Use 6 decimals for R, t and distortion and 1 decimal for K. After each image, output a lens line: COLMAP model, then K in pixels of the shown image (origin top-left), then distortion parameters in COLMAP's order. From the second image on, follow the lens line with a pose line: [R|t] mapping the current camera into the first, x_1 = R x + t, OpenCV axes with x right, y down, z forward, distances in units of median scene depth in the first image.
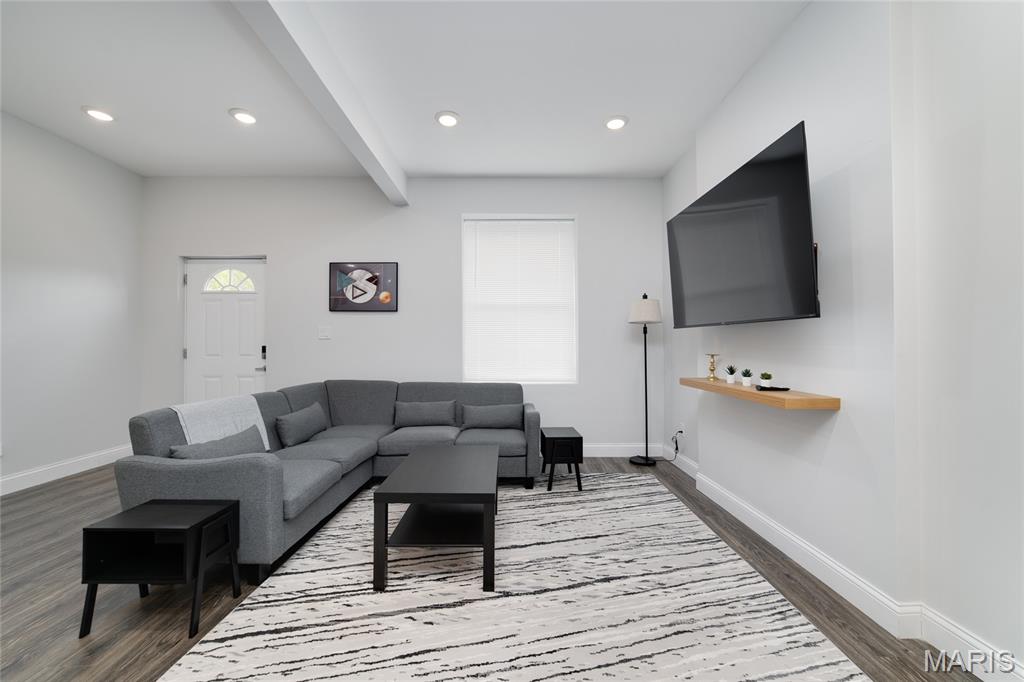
lens RADIAL K [[406.0, 0, 514.8], [0, 406.0, 337.9], [0, 0, 1]] dist [-0.009520, 0.000217]
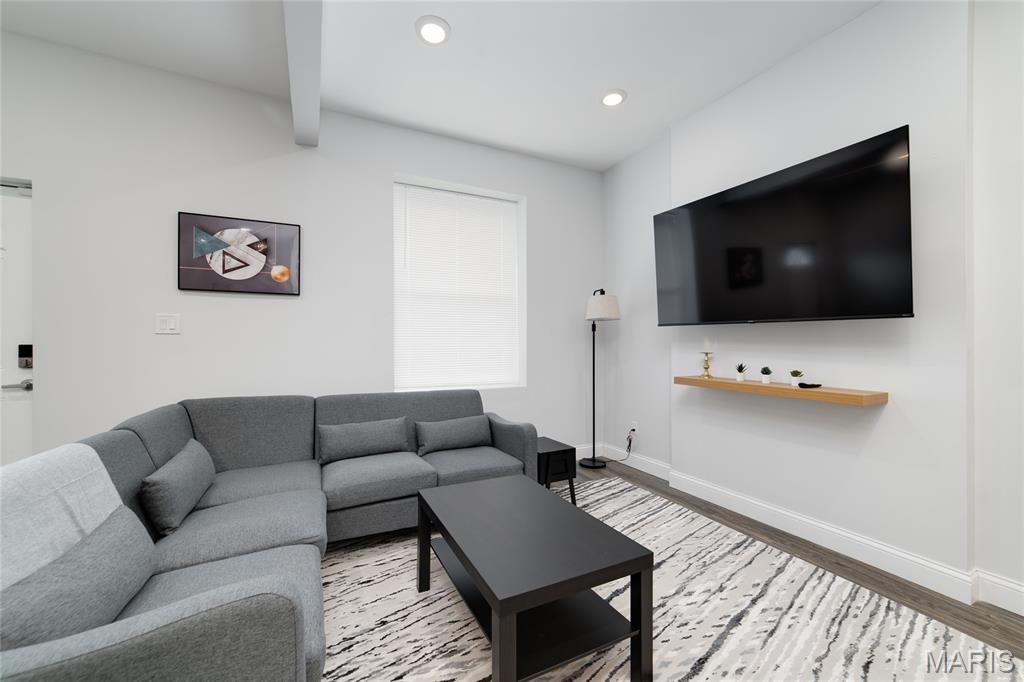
lens RADIAL K [[404.6, 0, 511.1], [0, 404.6, 342.8], [0, 0, 1]] dist [-0.004063, -0.000171]
pose [[0.901852, -0.001271, 0.432043, -0.291628], [-0.006865, 0.999827, 0.017271, 0.002208], [-0.431991, -0.018541, 0.901687, 0.237210]]
